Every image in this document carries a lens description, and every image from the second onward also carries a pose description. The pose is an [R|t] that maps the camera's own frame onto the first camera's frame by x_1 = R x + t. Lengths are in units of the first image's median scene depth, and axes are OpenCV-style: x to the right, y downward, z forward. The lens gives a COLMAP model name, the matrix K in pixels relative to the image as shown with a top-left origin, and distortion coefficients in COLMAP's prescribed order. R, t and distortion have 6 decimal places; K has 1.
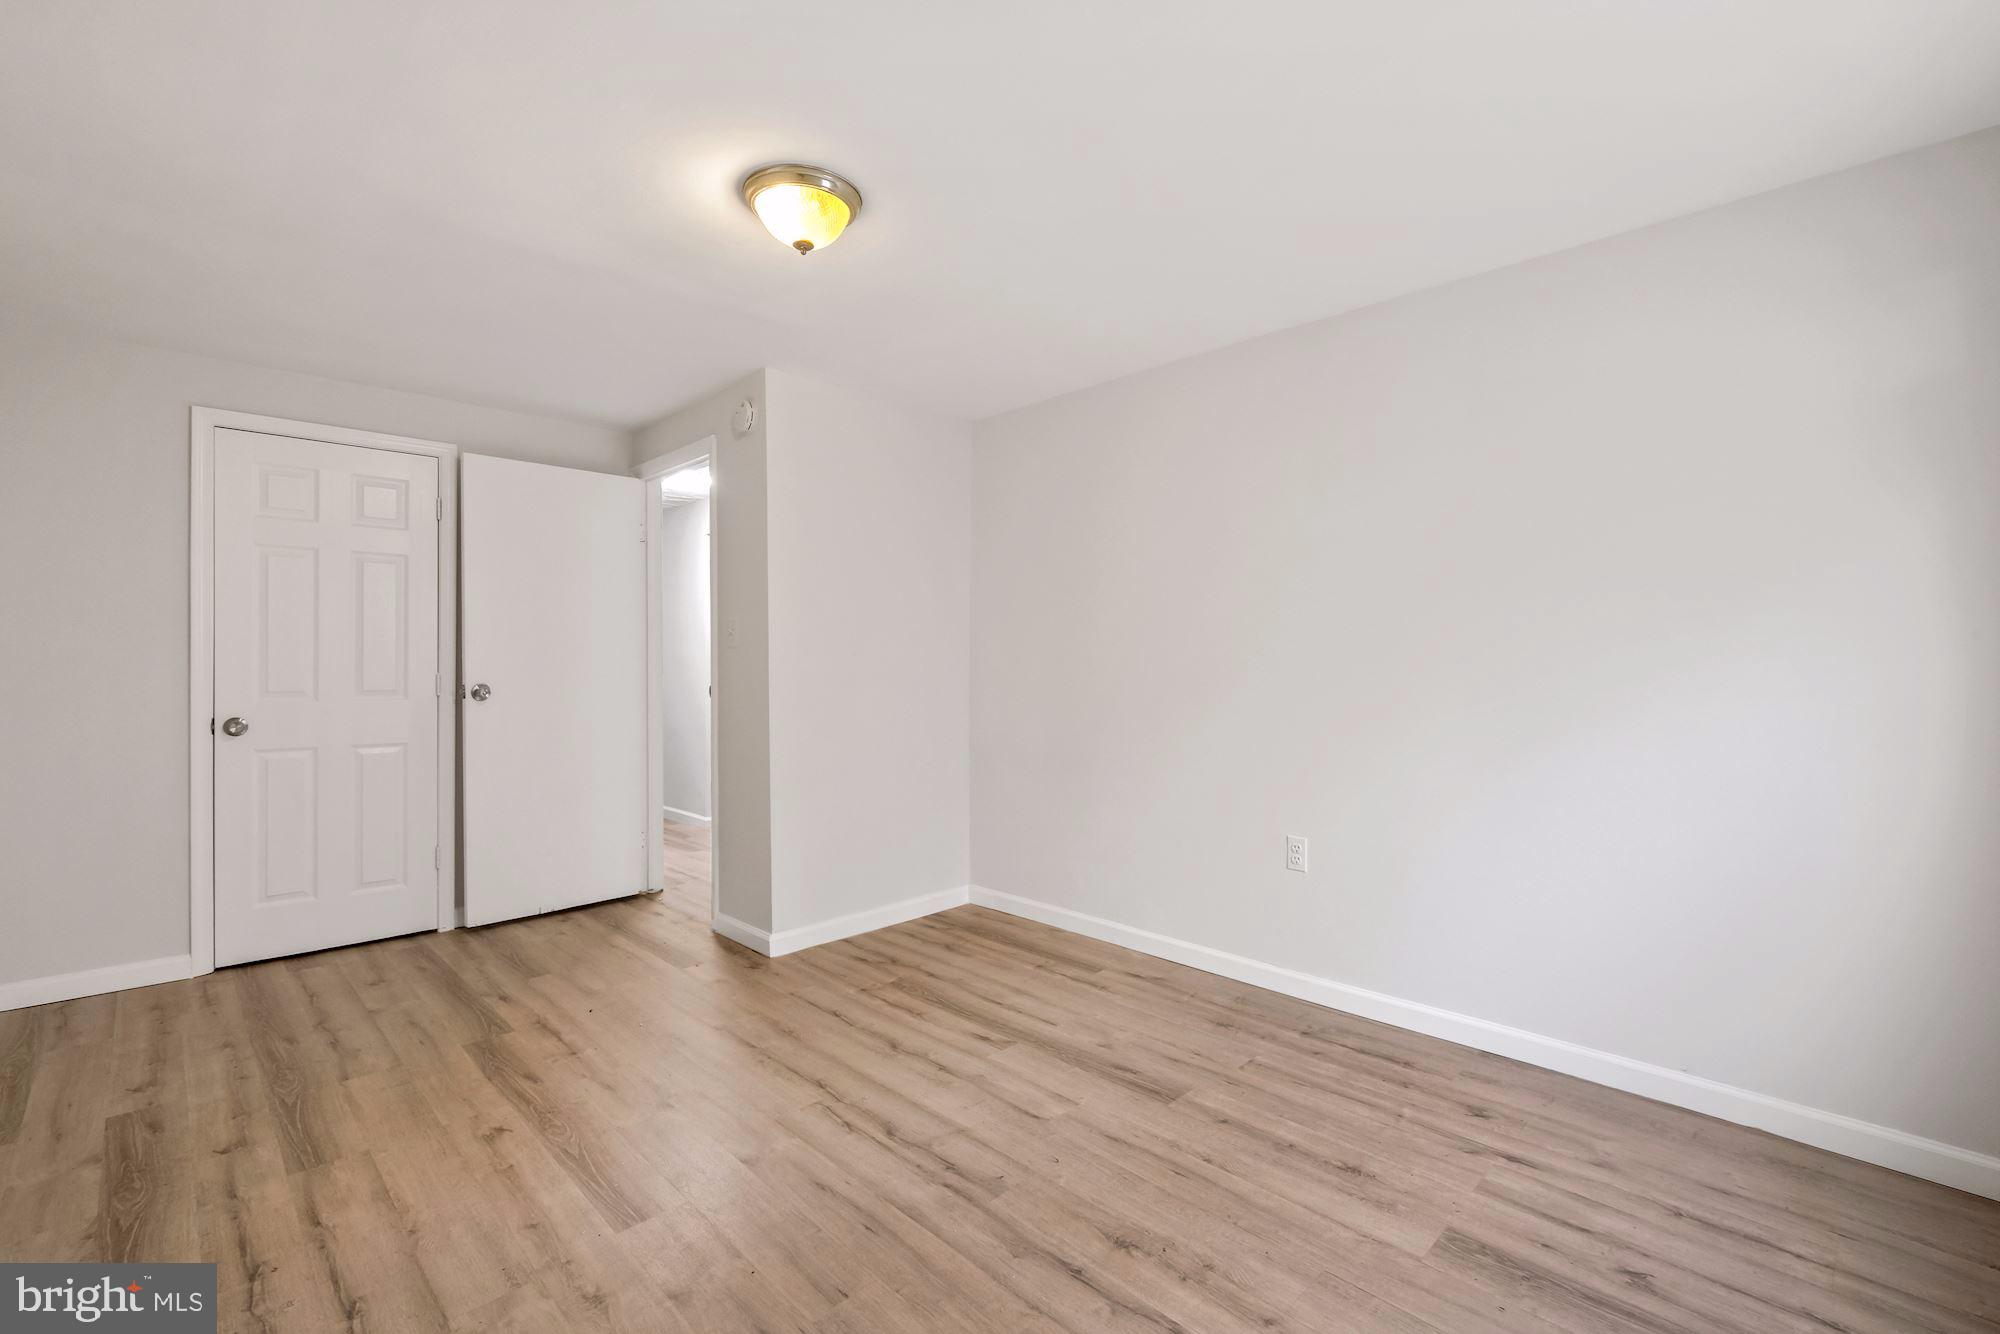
lens RADIAL K [[884.5, 0, 998.2], [0, 884.5, 663.9], [0, 0, 1]] dist [-0.003074, 0.000544]
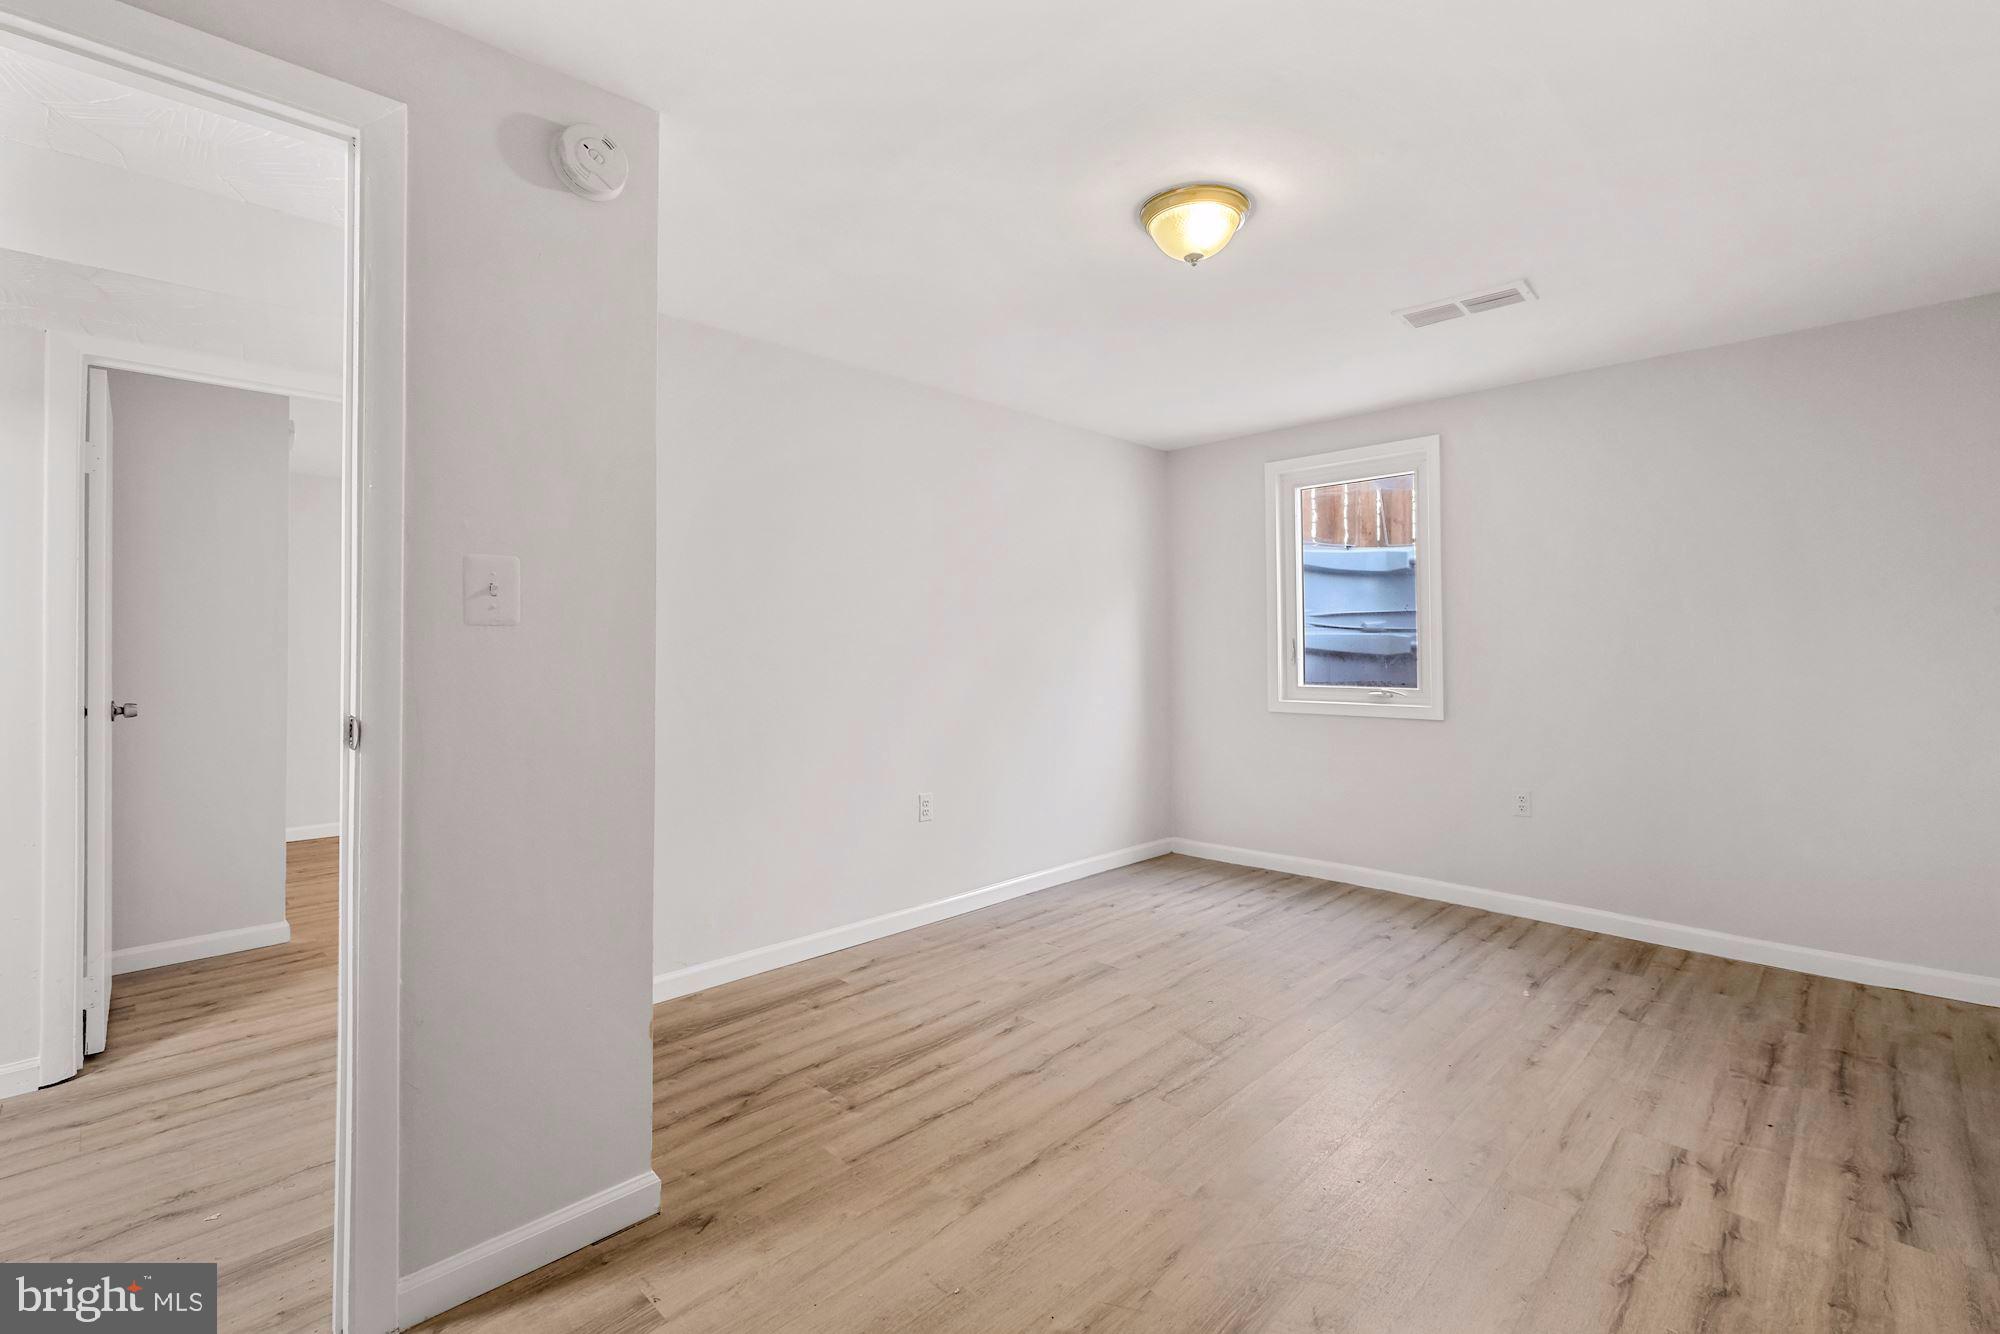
lens RADIAL K [[884.5, 0, 993.5], [0, 884.5, 653.1], [0, 0, 1]] dist [-0.003074, 0.000544]
pose [[-0.016569, -0.002935, 0.999858, -0.983961], [0.010180, 0.999943, 0.003104, -0.013268], [-0.999811, 0.010230, -0.016538, 0.981672]]
